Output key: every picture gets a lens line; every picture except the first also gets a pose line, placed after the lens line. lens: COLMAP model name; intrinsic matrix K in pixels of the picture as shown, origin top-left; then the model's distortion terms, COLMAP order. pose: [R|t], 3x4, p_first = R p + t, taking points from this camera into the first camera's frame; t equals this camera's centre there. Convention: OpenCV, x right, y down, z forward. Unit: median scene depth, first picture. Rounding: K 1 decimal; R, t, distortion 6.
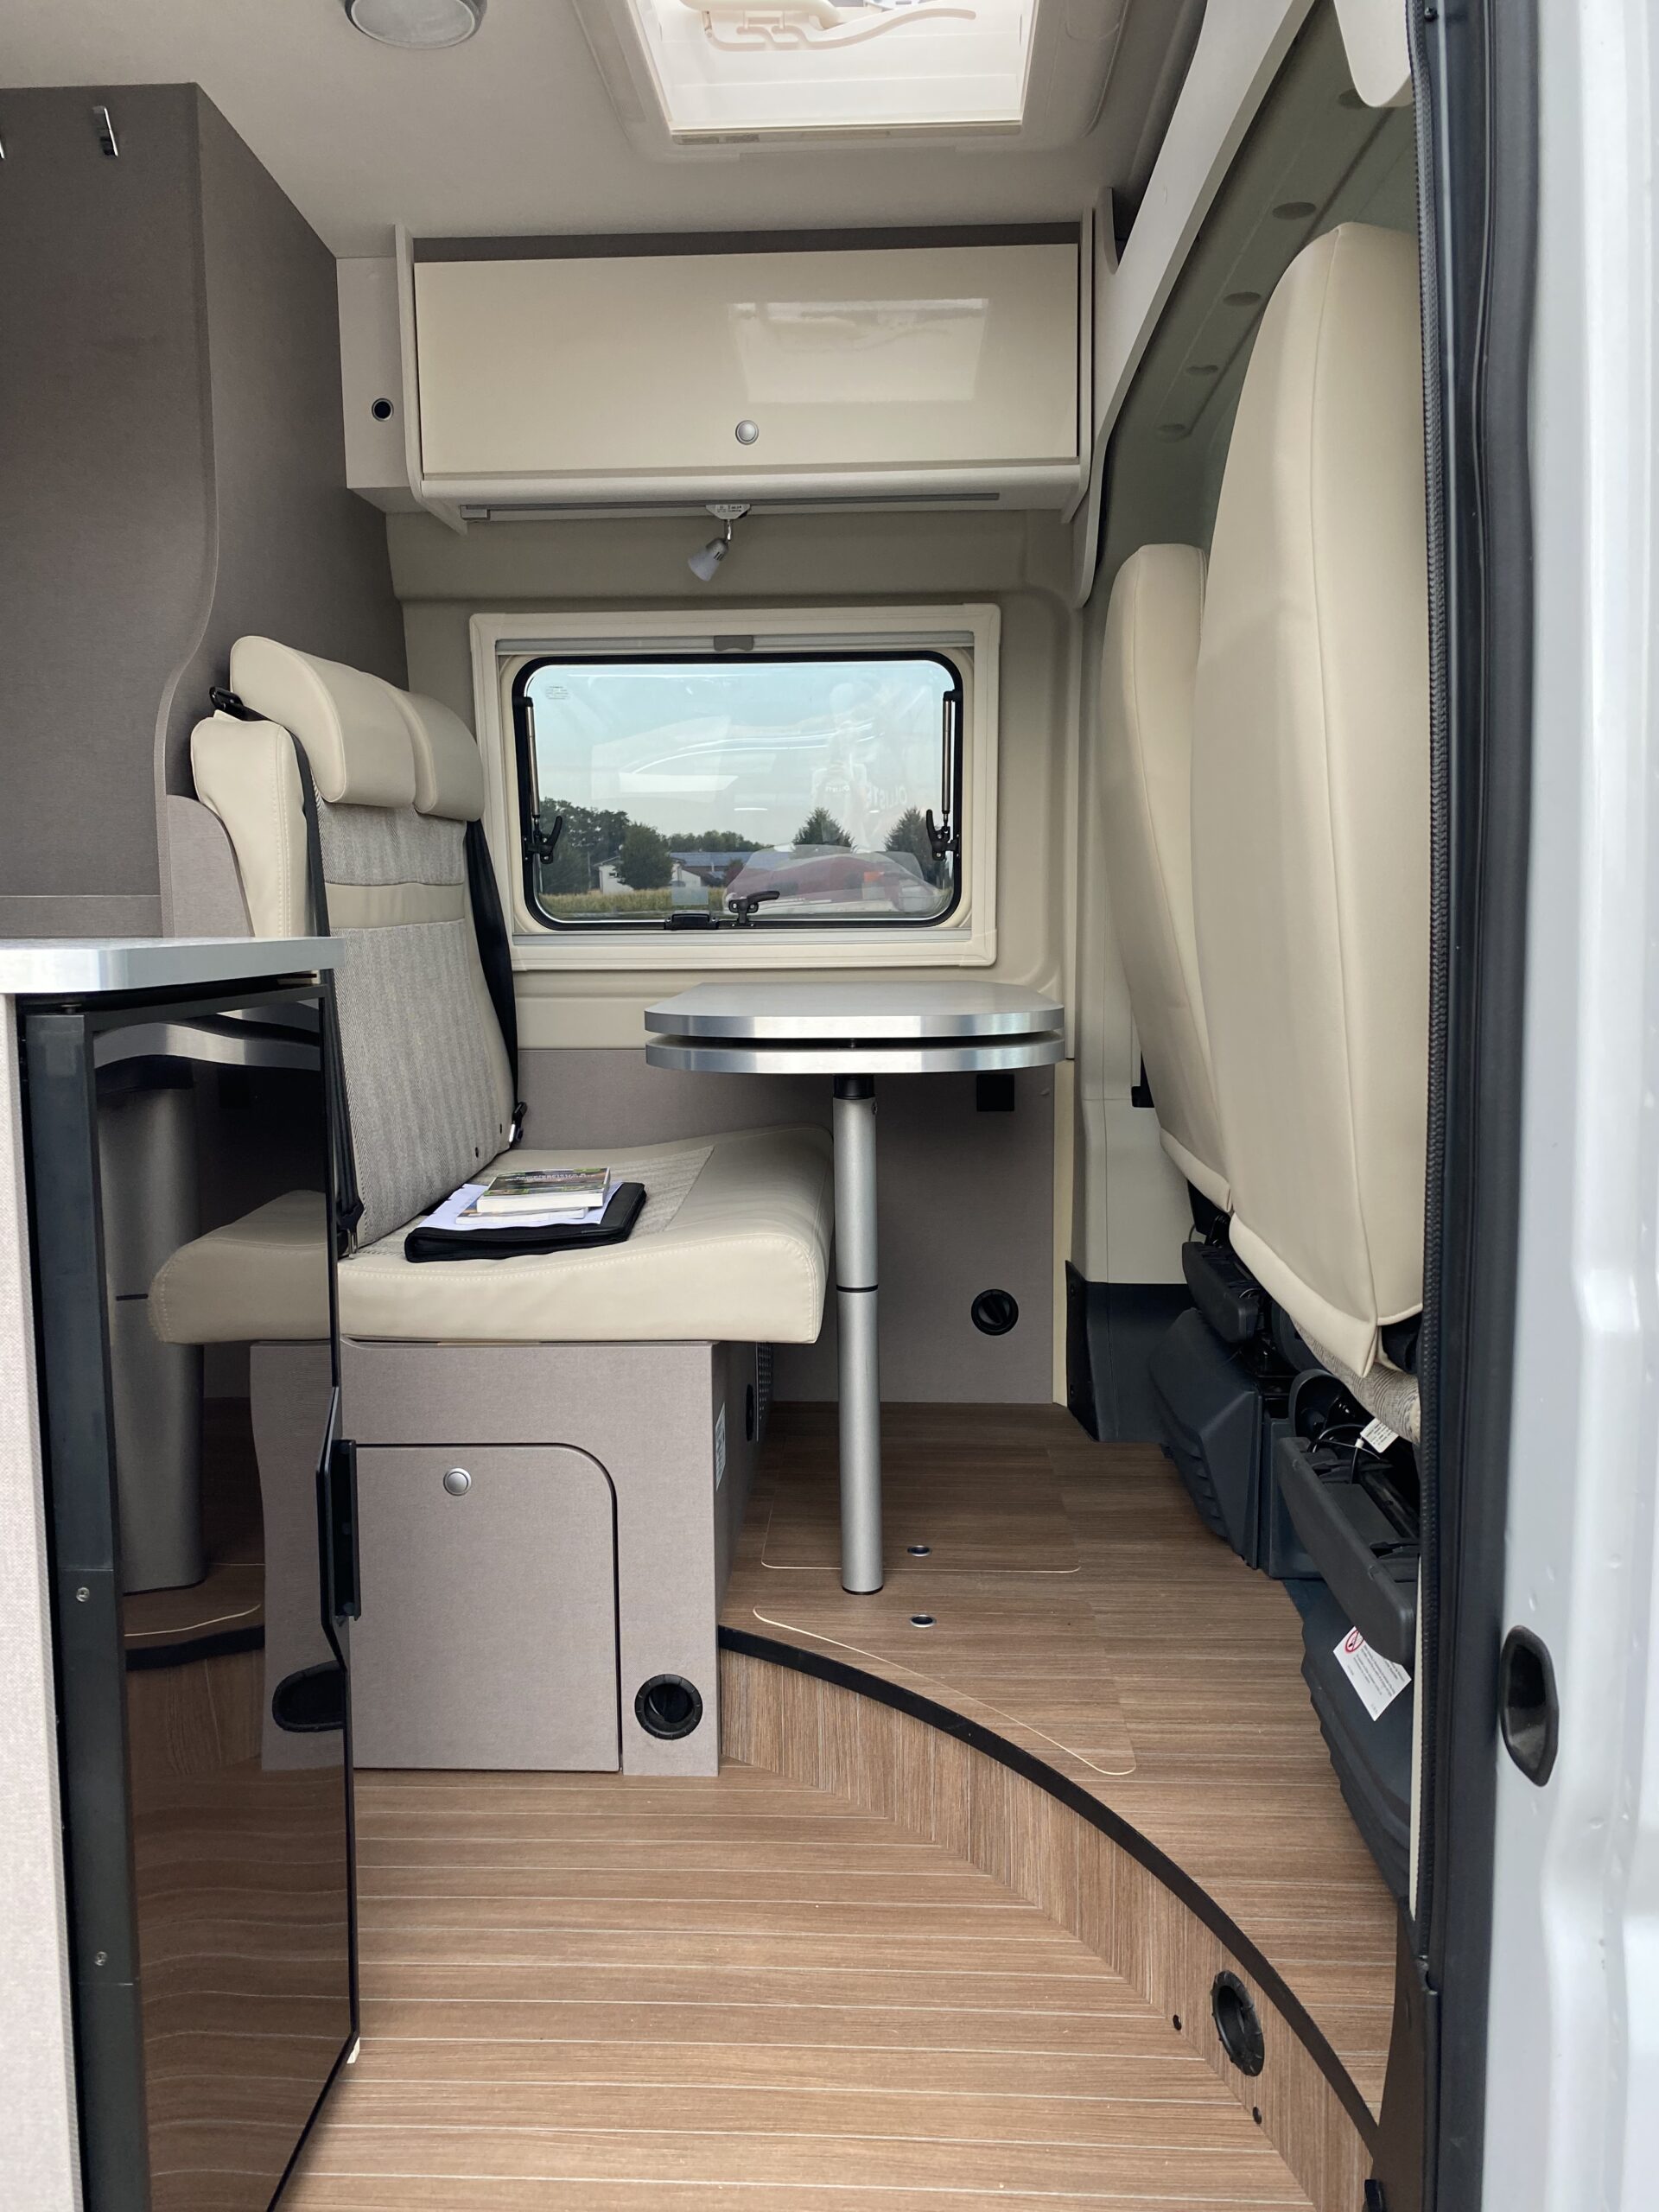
lens RADIAL K [[1690.4, 0, 817.9], [0, 1690.4, 1087.8], [0, 0, 1]] dist [0.022291, -0.014740]
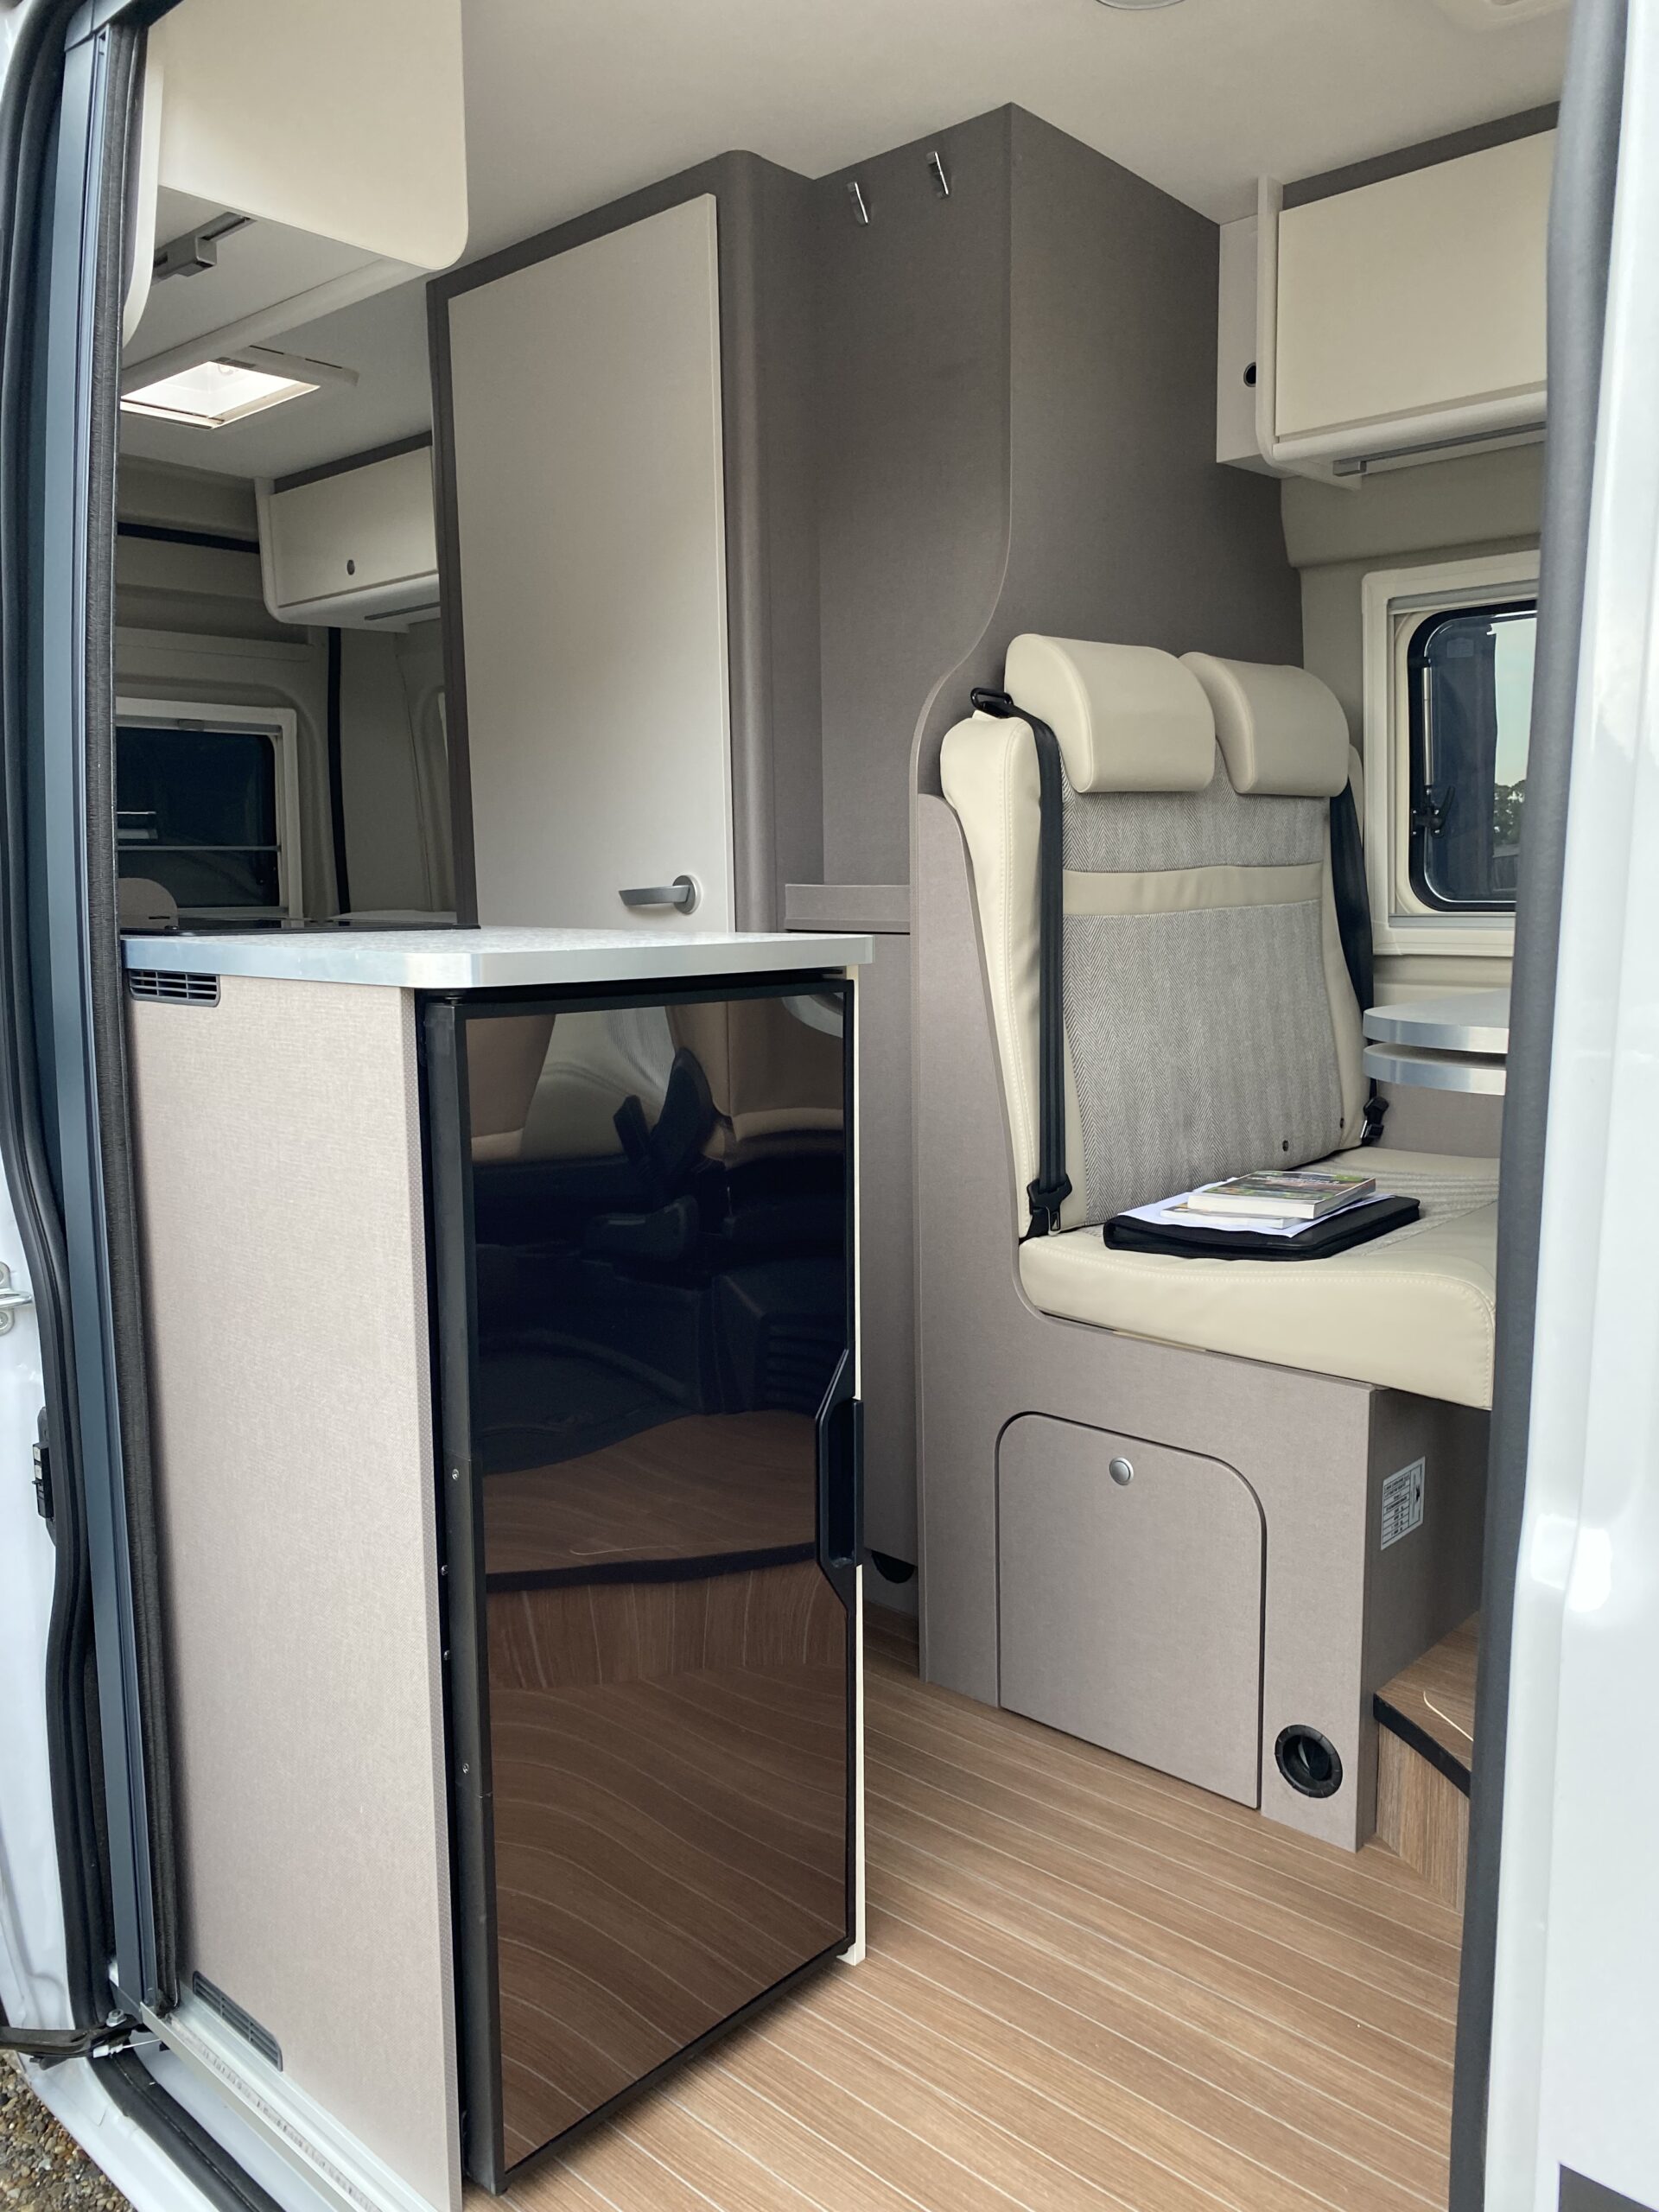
lens RADIAL K [[1690.4, 0, 821.2], [0, 1690.4, 1119.2], [0, 0, 1]] dist [0.022291, -0.014740]
pose [[0.762779, 0.092911, -0.639949, 0.278273], [-0.065555, 0.995636, 0.066413, -0.030811], [0.643327, -0.008706, 0.765542, 0.120861]]
